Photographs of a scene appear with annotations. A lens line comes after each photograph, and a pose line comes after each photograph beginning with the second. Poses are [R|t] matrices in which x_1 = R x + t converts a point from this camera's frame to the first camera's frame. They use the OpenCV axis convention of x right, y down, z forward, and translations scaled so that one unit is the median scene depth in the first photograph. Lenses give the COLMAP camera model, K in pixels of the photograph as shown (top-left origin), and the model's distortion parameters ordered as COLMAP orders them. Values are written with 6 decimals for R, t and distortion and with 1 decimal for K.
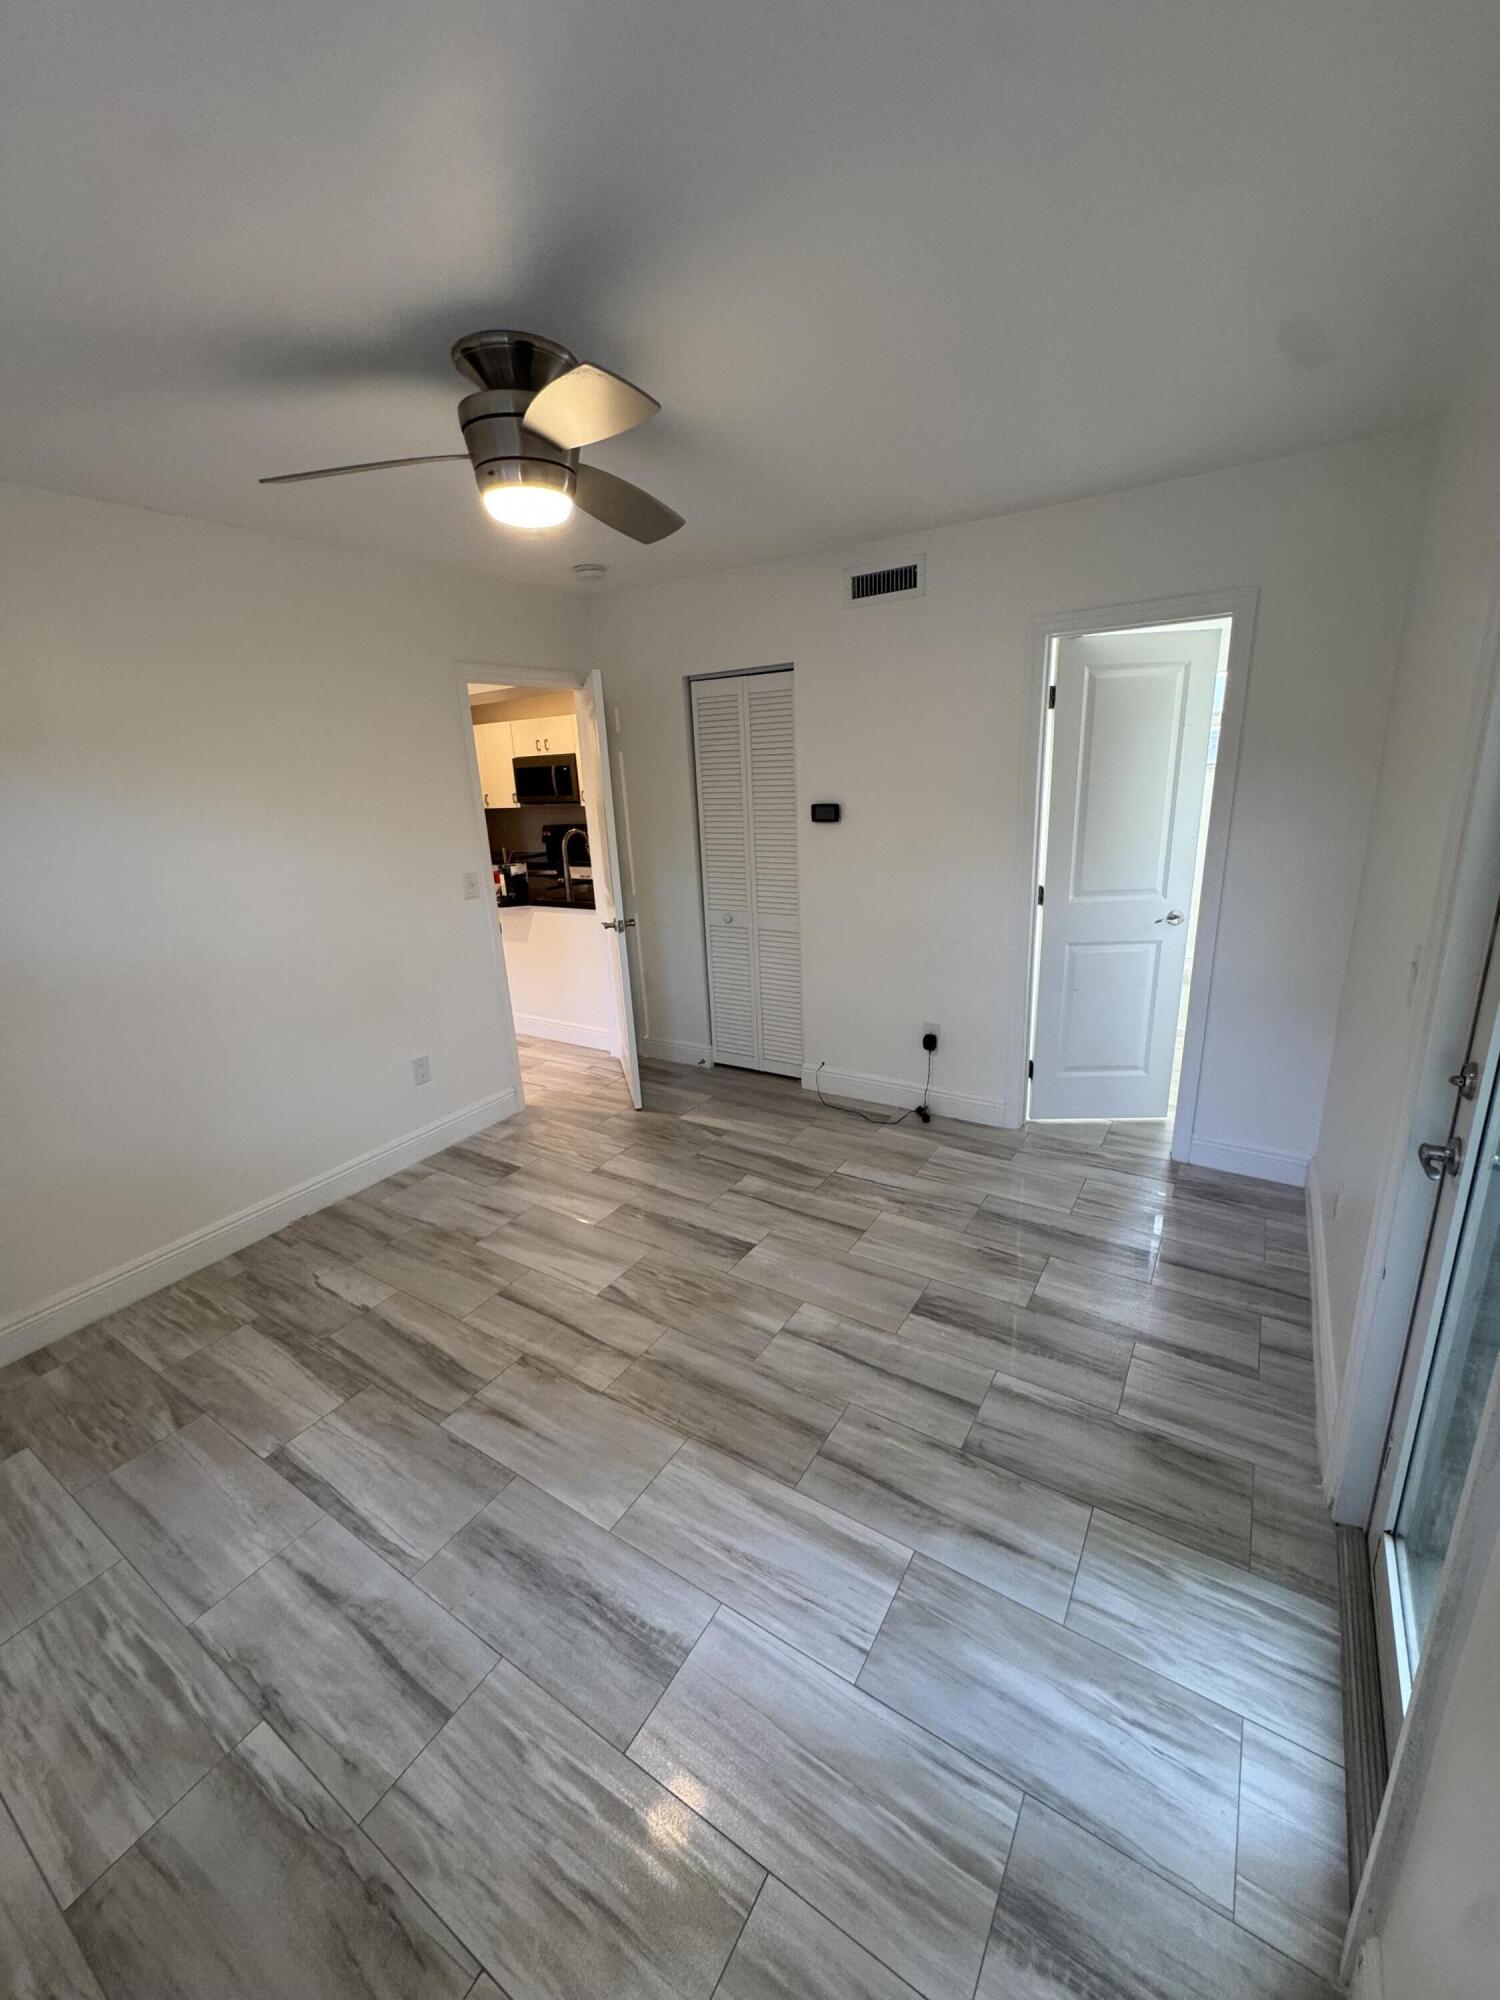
lens RADIAL K [[800.1, 0, 753.8], [0, 800.1, 1001.8], [0, 0, 1]] dist [-0.000209, 0.000005]
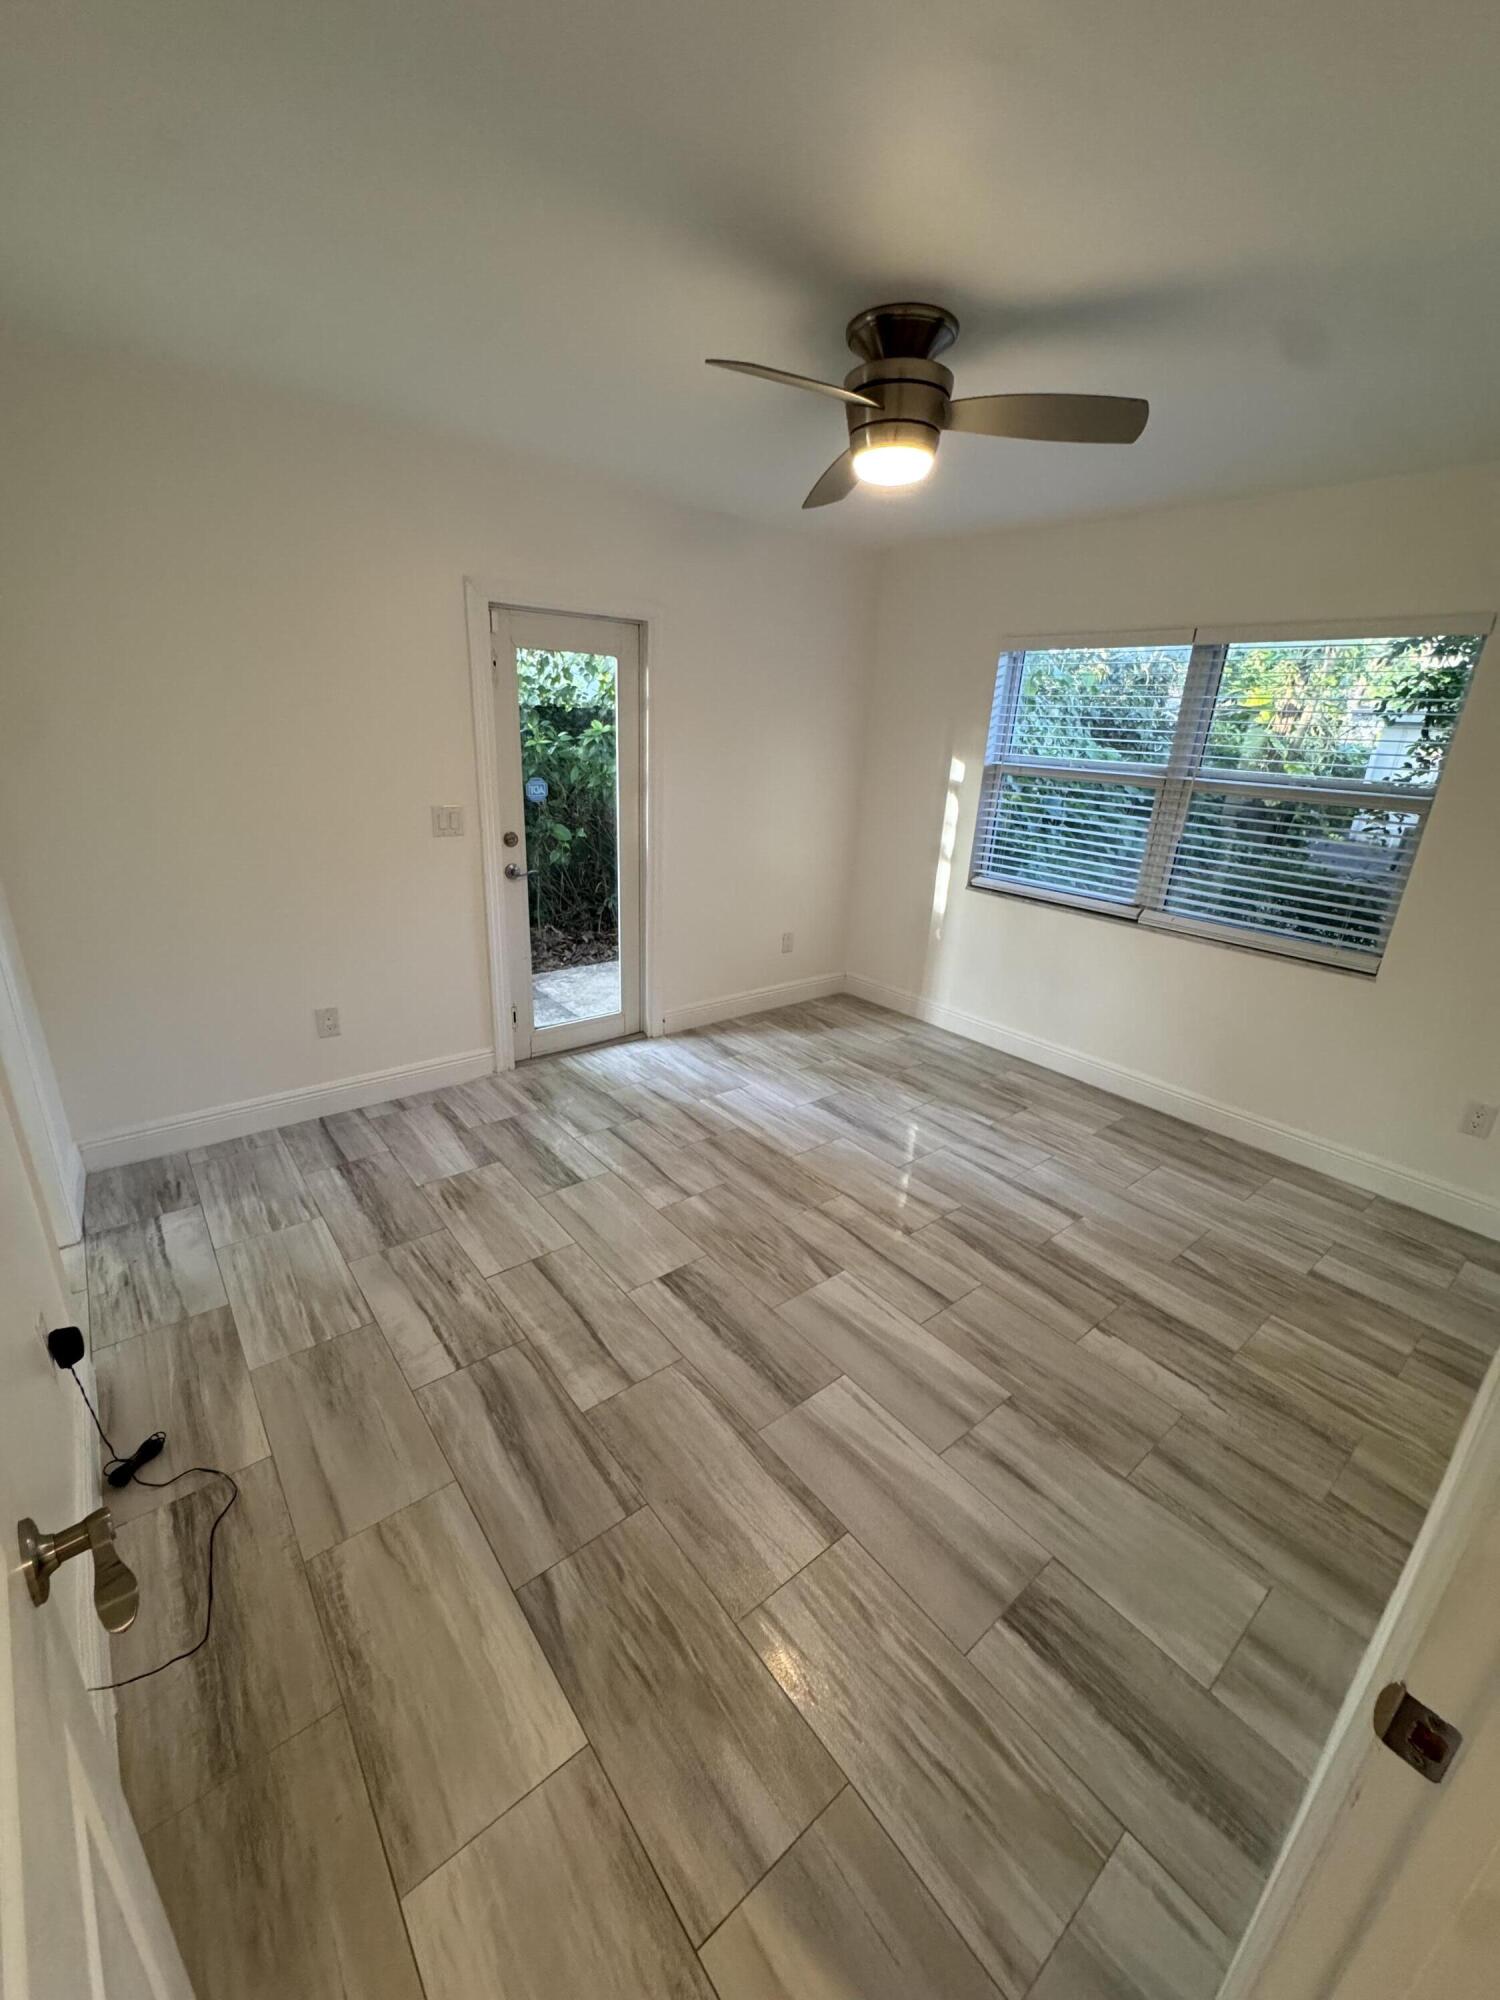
lens RADIAL K [[800.1, 0, 753.8], [0, 800.1, 1001.8], [0, 0, 1]] dist [-0.000209, 0.000005]
pose [[-0.950733, -0.102087, 0.292719, -0.355916], [0.084631, 0.822891, 0.561861, -0.463369], [-0.298235, 0.558953, -0.773710, 1.663648]]
